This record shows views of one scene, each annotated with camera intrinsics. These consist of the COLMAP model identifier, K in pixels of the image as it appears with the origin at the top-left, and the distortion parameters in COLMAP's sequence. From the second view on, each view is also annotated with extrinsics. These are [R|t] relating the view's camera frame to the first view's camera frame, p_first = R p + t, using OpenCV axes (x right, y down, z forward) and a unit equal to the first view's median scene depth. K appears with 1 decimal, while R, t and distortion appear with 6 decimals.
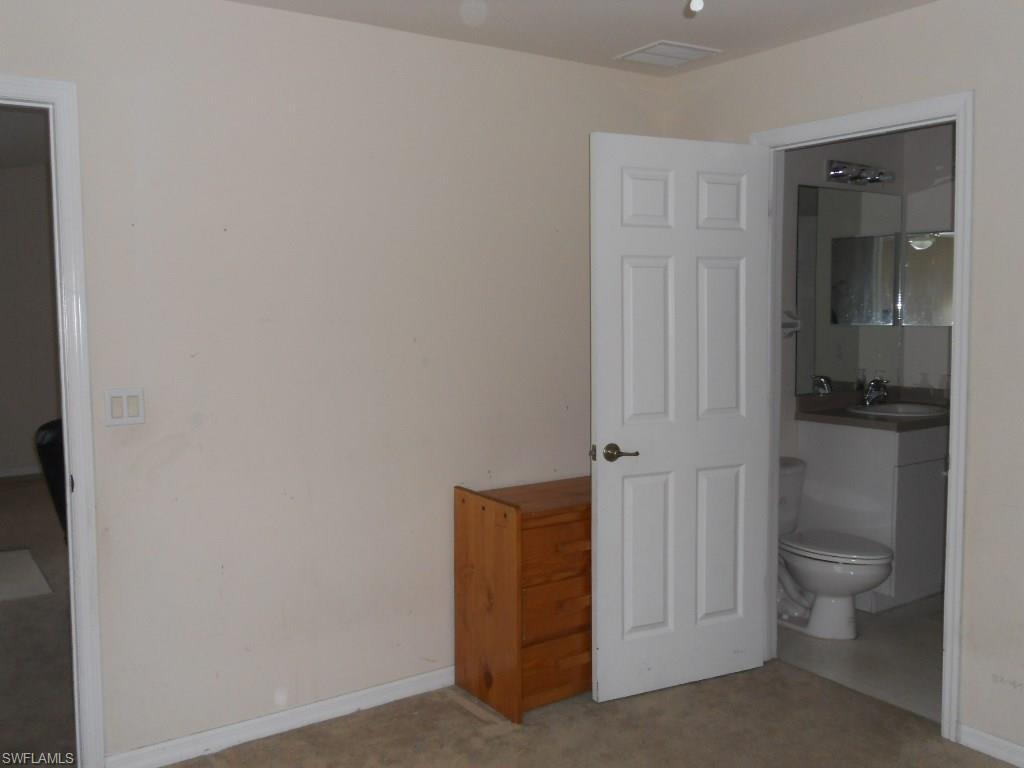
lens RADIAL K [[936.0, 0, 512.0], [0, 936.0, 384.0], [0, 0, 1]] dist [0.000828, -0.002958]
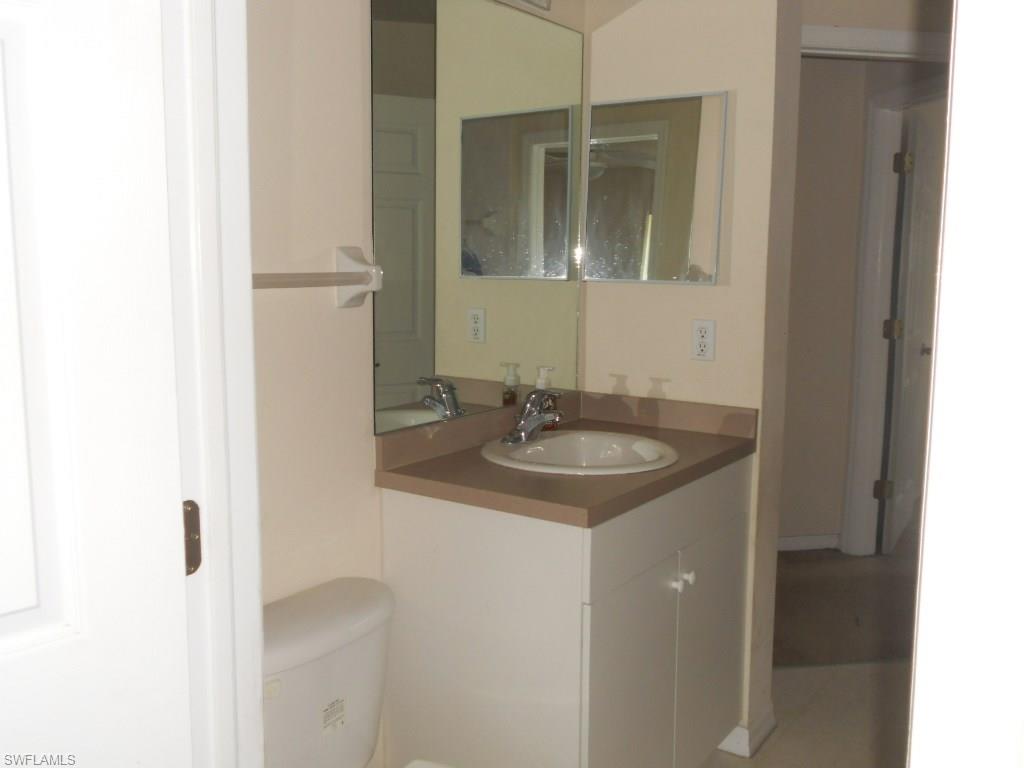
lens RADIAL K [[940.3, 0, 510.0], [0, 940.3, 365.1], [0, 0, 1]] dist [0.017134, -0.008150]
pose [[0.938874, -0.023308, 0.343471, 0.200462], [0.010704, 0.999199, 0.038546, -0.036504], [-0.344095, -0.032513, 0.938372, 0.529978]]
